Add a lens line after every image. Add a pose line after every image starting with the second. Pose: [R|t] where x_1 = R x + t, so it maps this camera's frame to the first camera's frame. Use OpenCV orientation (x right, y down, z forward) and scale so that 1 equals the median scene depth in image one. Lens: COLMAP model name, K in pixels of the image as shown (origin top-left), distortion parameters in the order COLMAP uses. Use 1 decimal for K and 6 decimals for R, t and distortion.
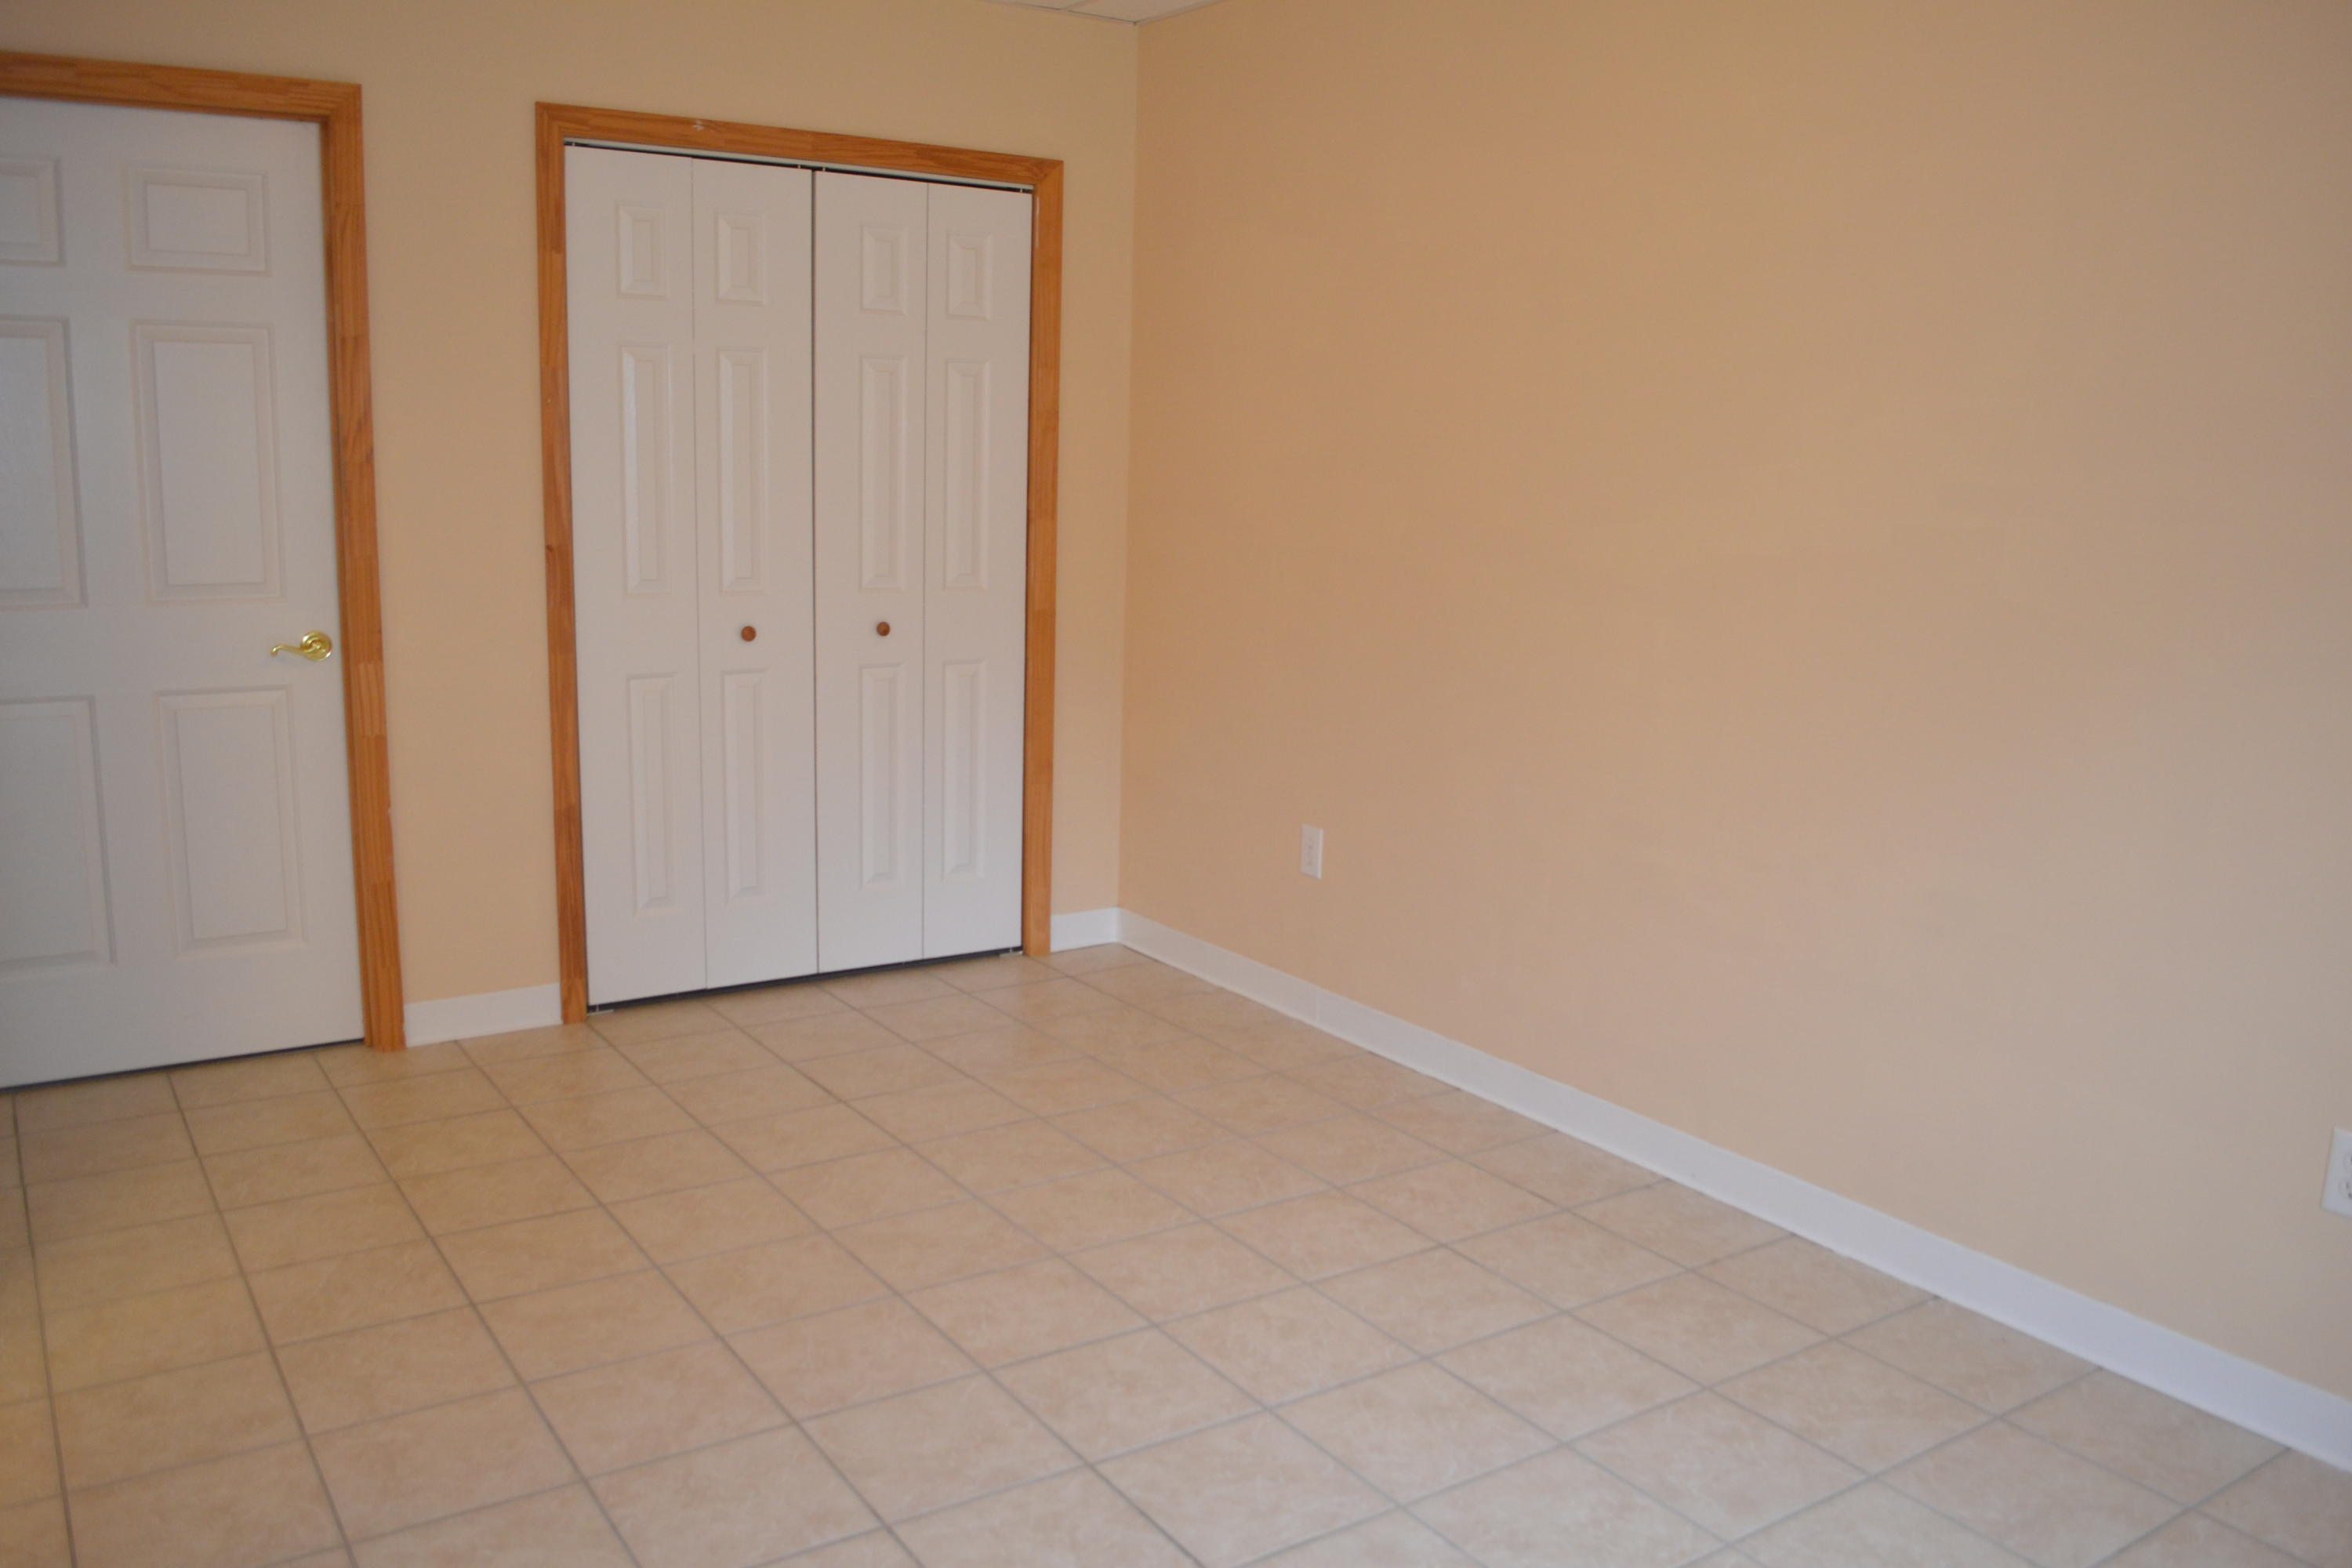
lens RADIAL K [[1866.2, 0, 1178.6], [0, 1866.2, 778.2], [0, 0, 1]] dist [-0.089228, 0.000833]
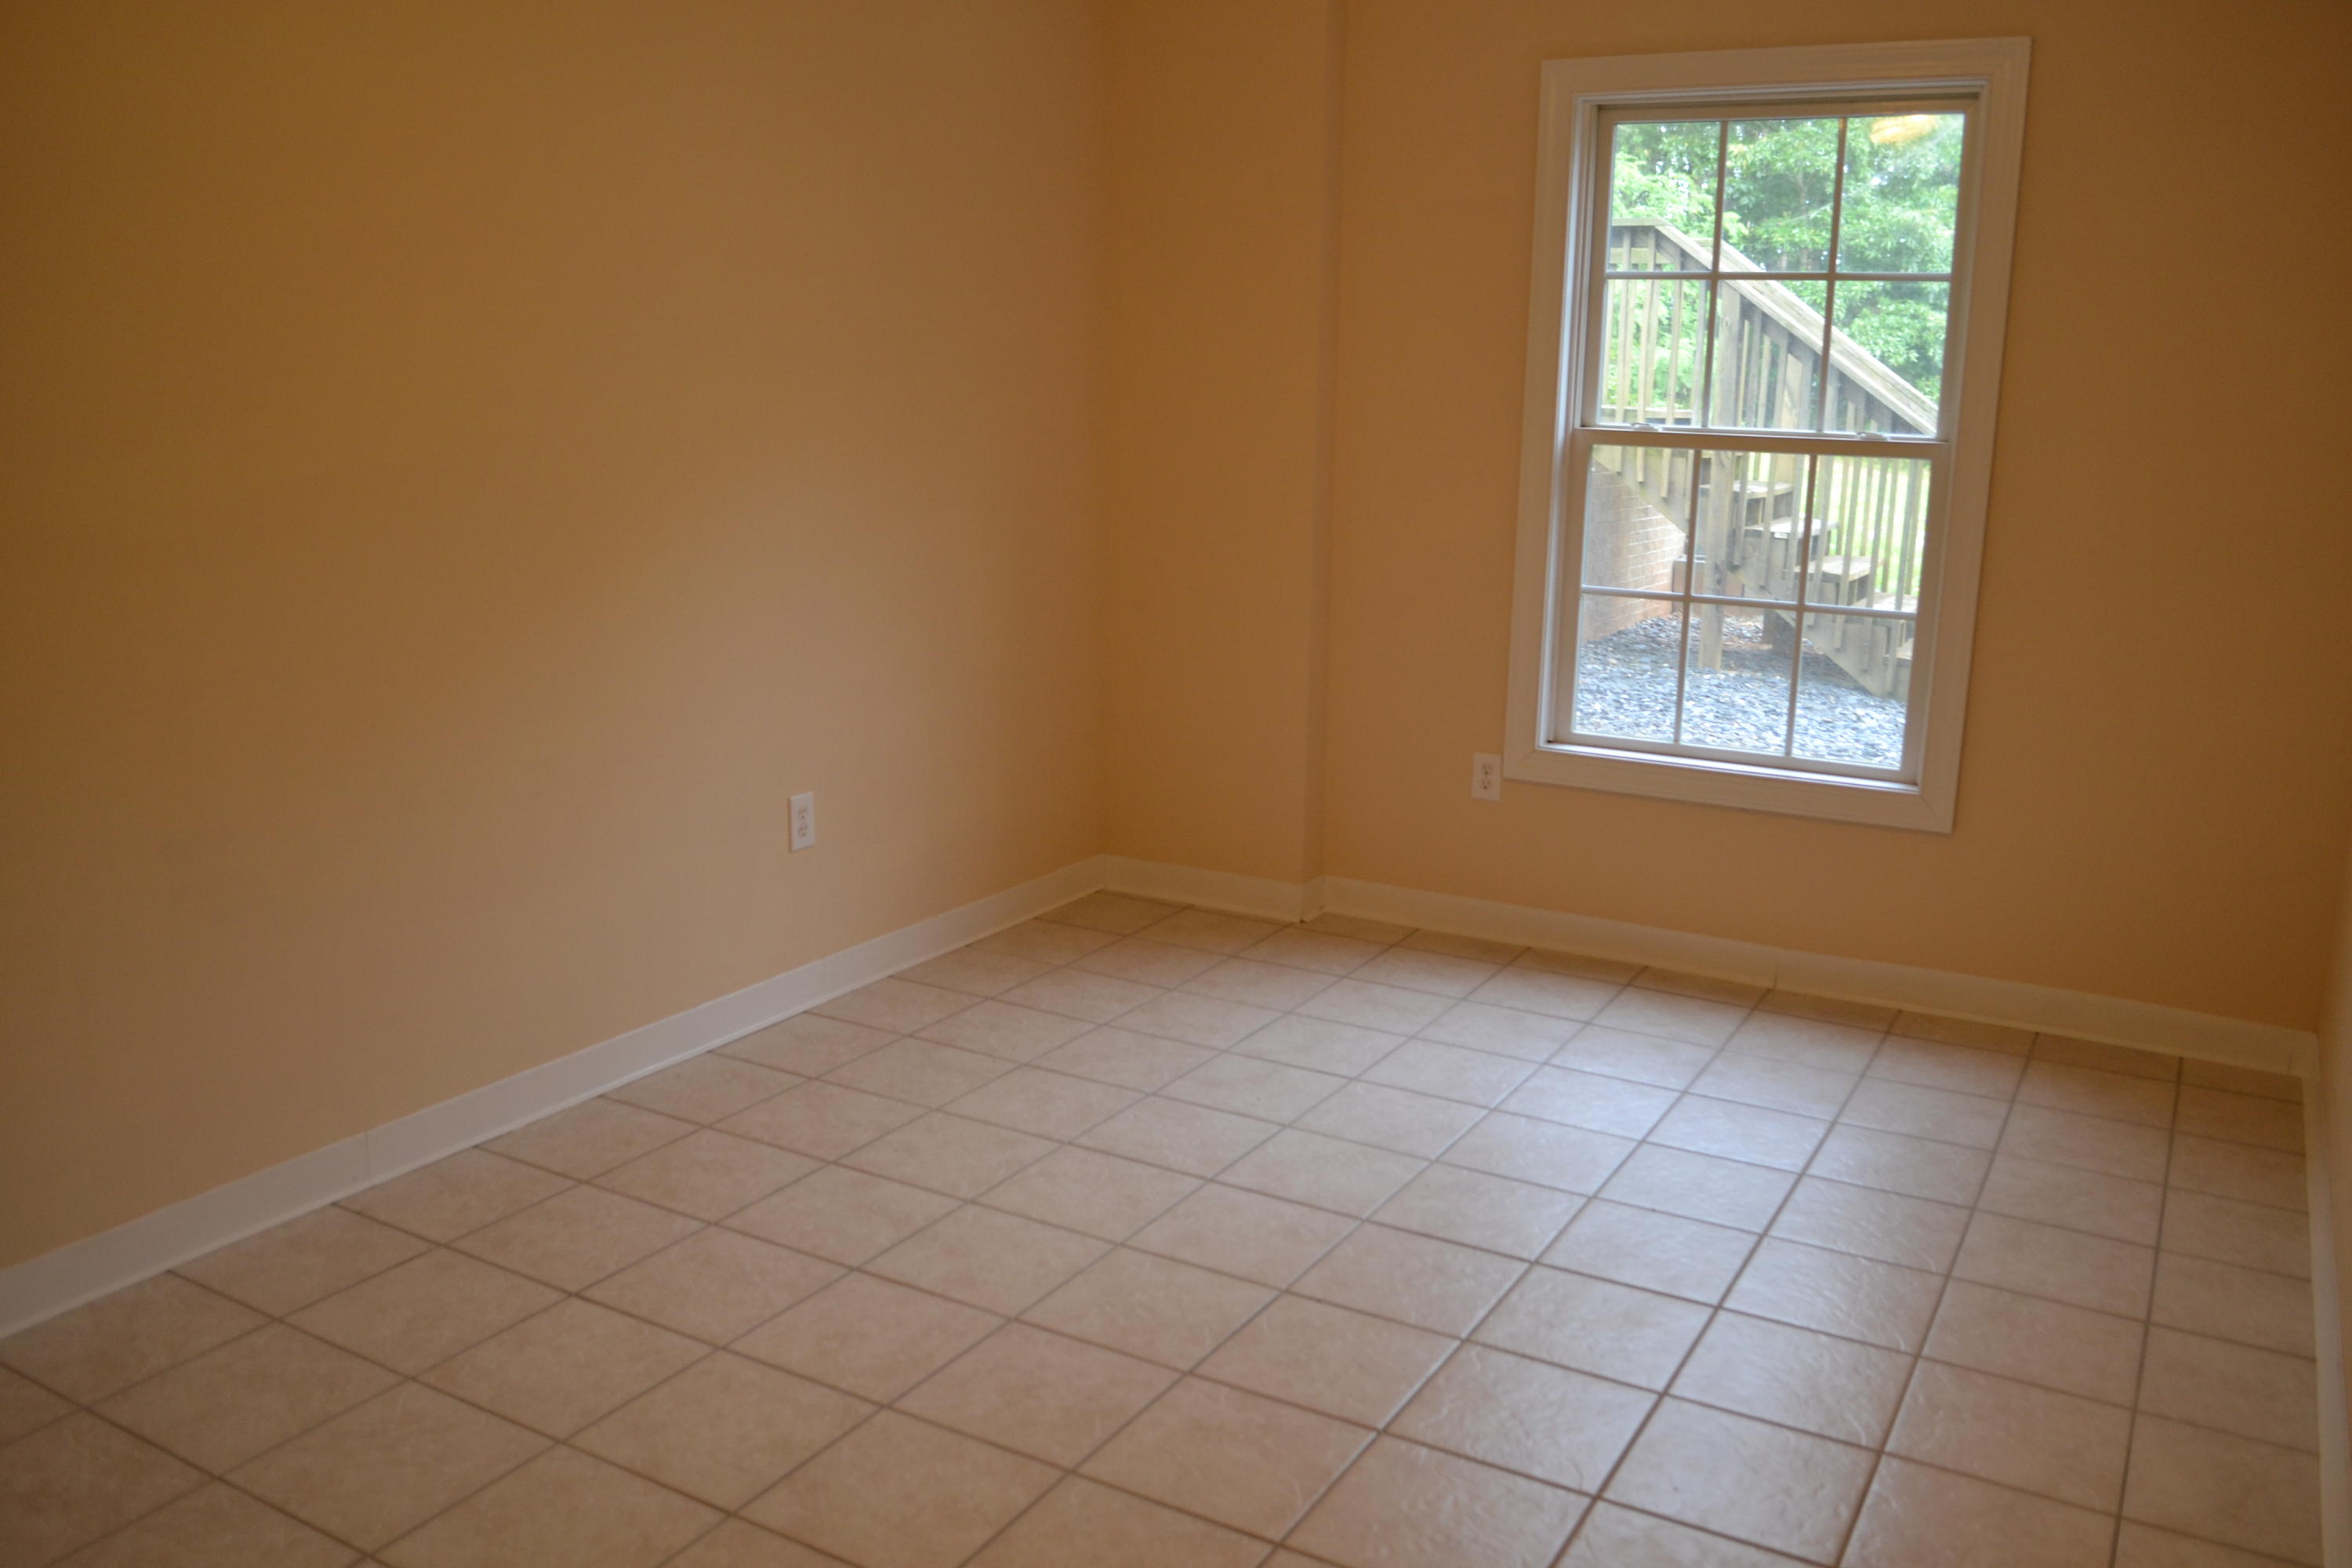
lens RADIAL K [[1866.2, 0, 1181.2], [0, 1866.2, 786.0], [0, 0, 1]] dist [-0.089228, 0.000833]
pose [[-0.422715, -0.234890, 0.875294, -0.746192], [0.135713, 0.938530, 0.317401, -0.229083], [-0.896044, 0.252959, -0.364853, 1.097537]]
